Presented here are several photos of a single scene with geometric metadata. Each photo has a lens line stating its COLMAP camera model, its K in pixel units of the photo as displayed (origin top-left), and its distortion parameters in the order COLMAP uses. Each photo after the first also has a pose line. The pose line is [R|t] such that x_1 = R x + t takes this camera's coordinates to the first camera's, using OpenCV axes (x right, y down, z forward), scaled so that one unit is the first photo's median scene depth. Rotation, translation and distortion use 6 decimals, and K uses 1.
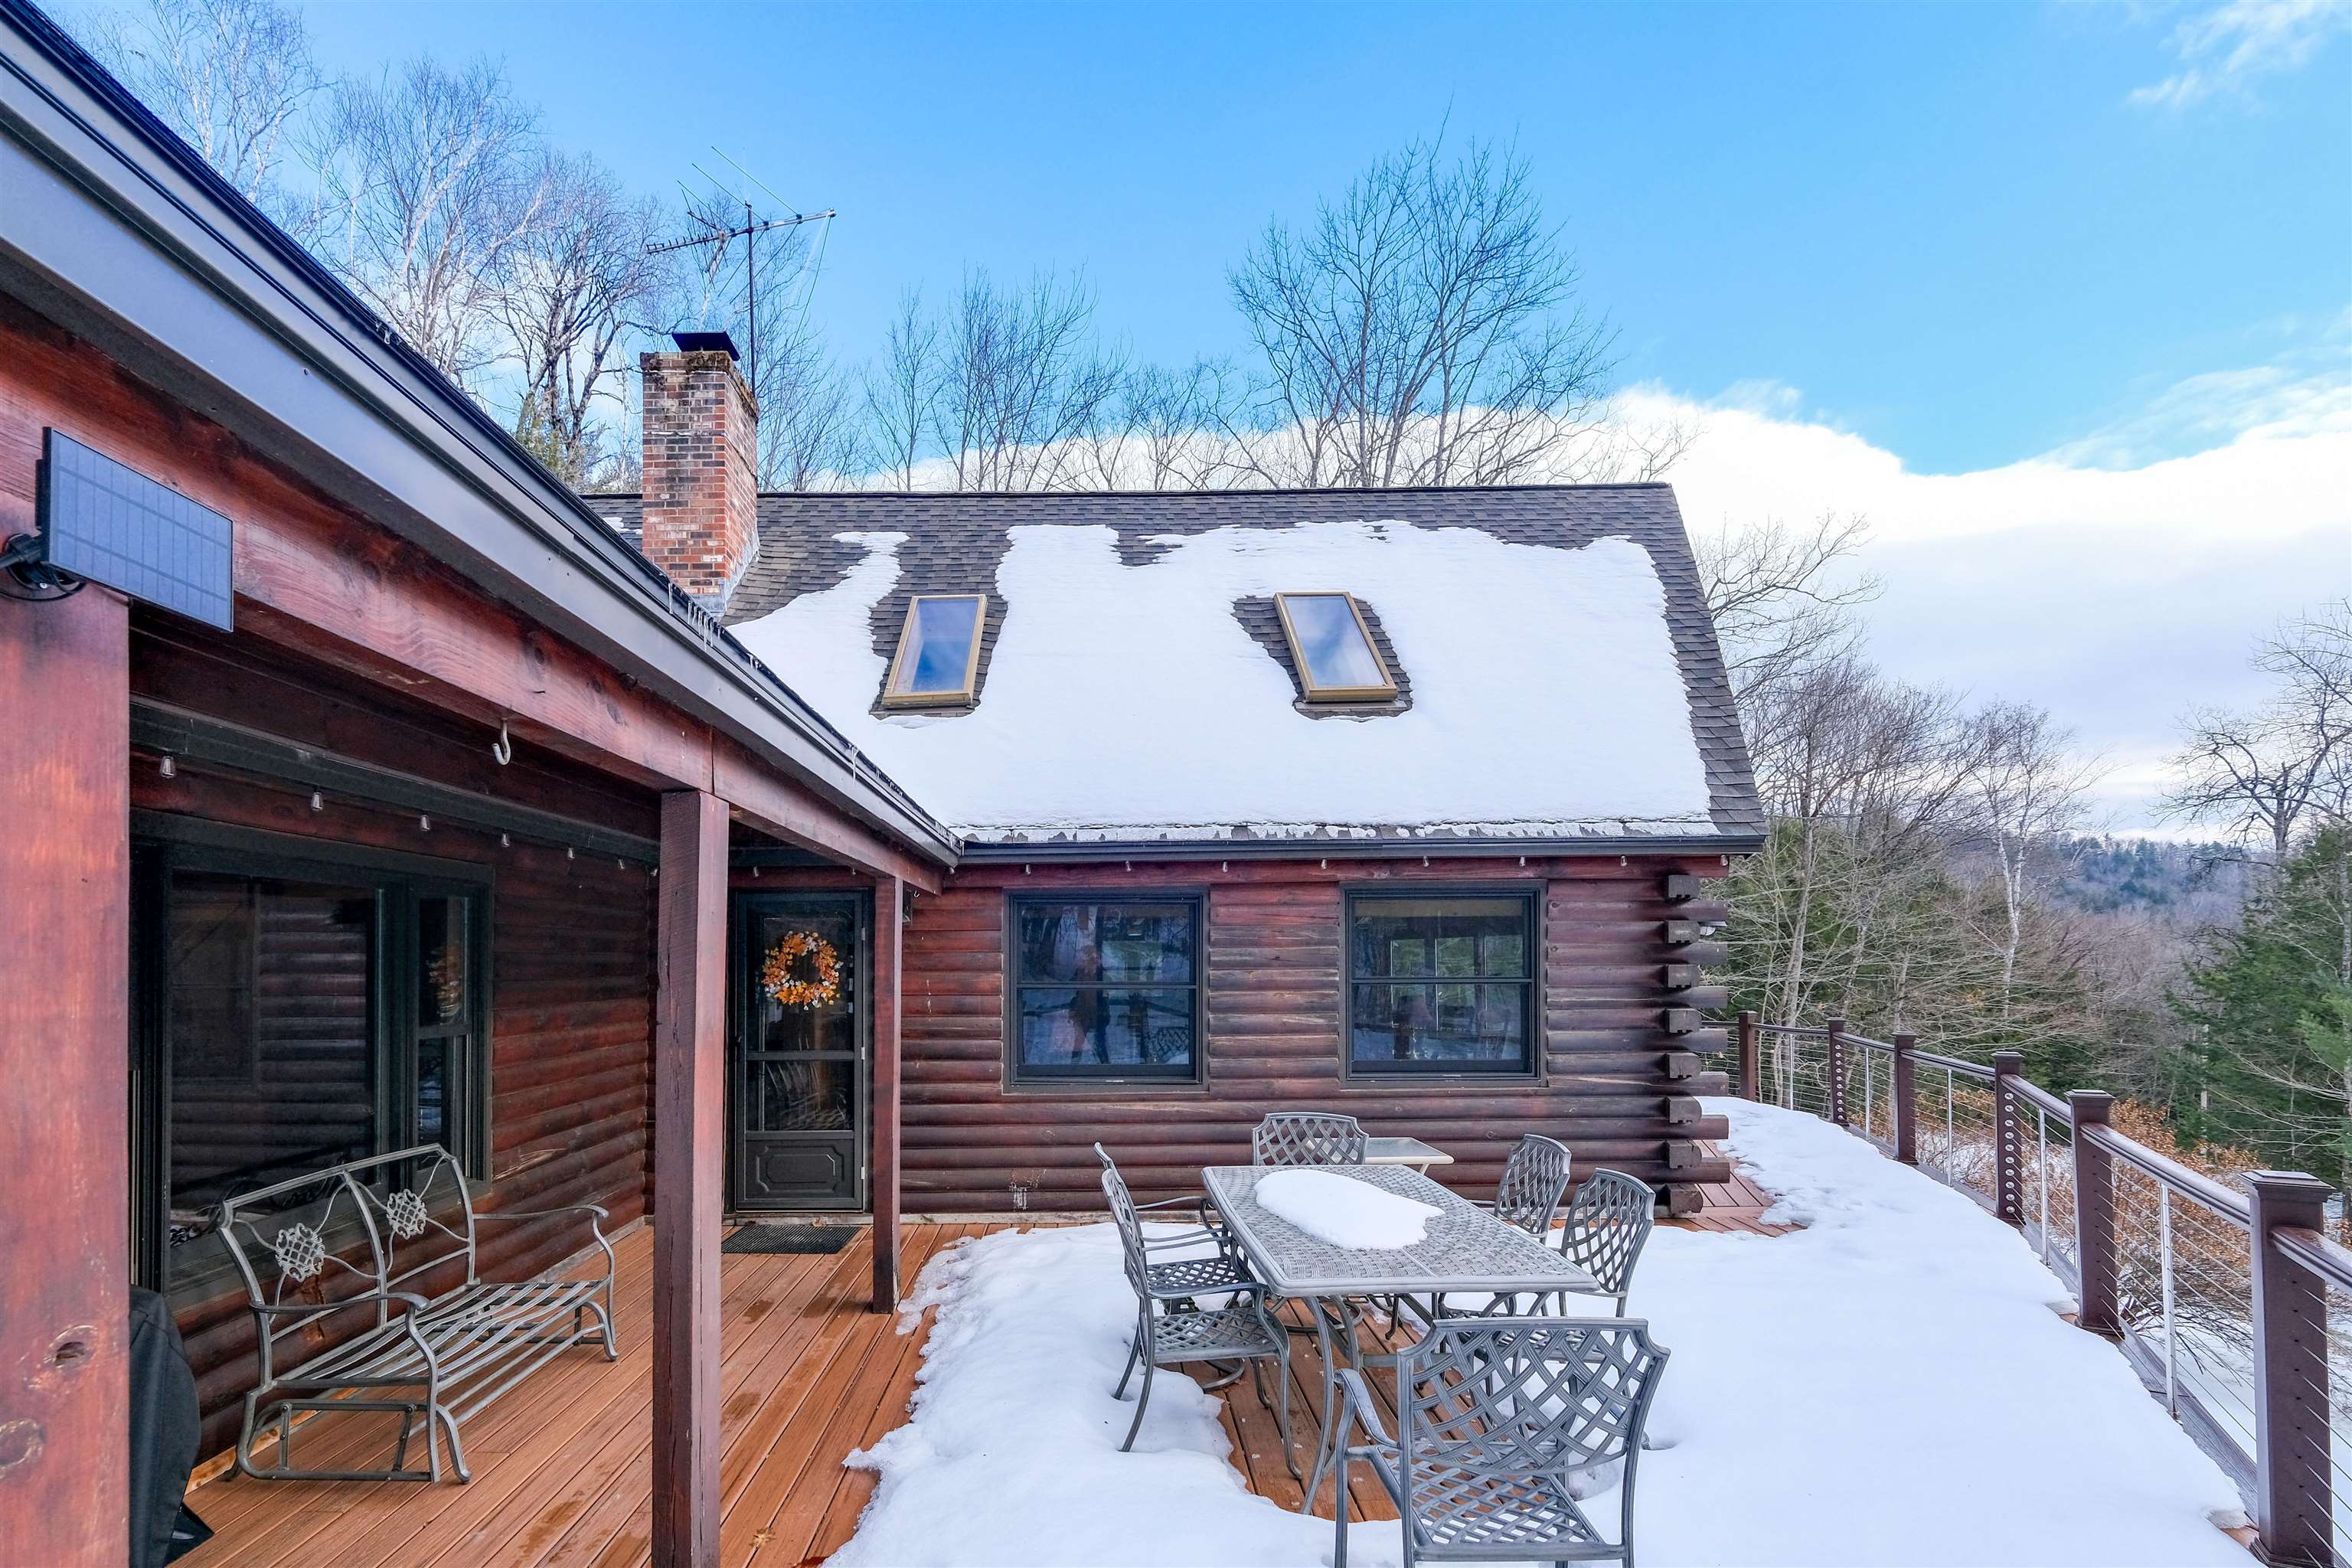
lens RADIAL K [[1019.4, 0, 1116.6], [0, 1019.4, 779.8], [0, 0, 1]] dist [0.002187, -0.000051]
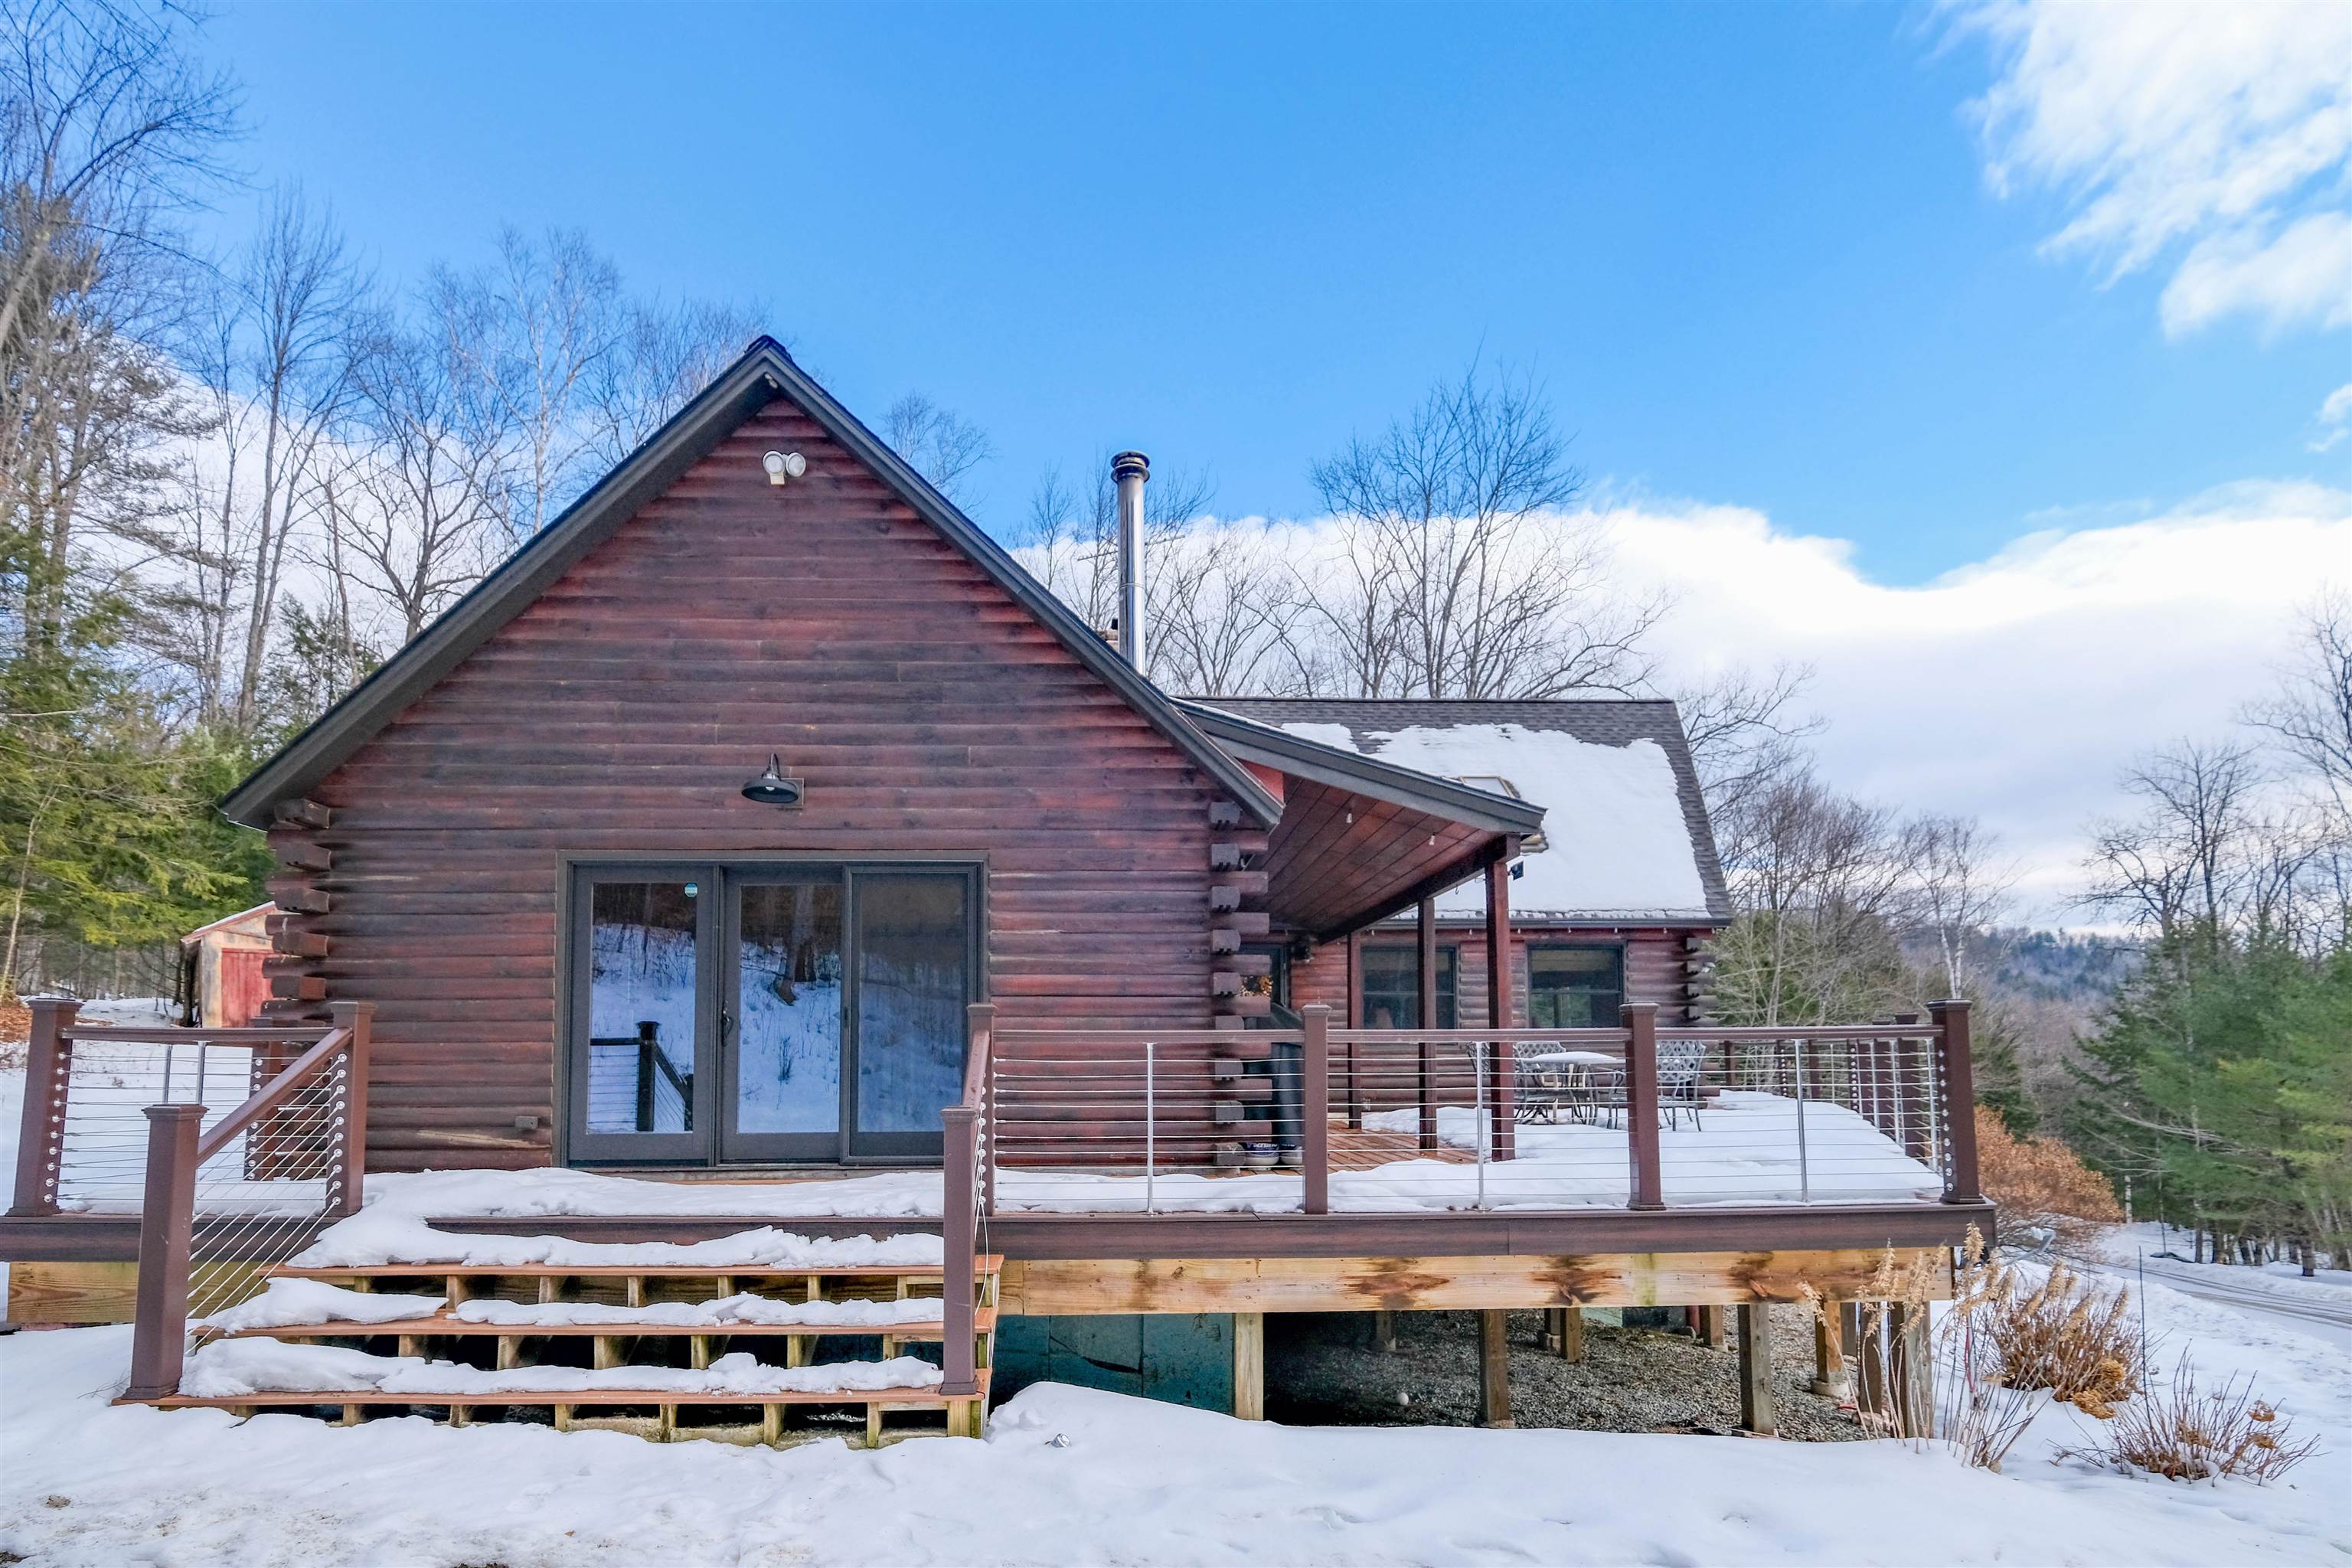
lens RADIAL K [[1053.8, 0, 1176.0], [0, 1053.8, 784.0], [0, 0, 1]] dist [0.001112, -0.000107]
pose [[0.997376, 0.017123, 0.070337, -0.568427], [-0.011679, 0.996956, -0.077081, -0.033825], [-0.071442, 0.076058, 0.994541, -0.940749]]
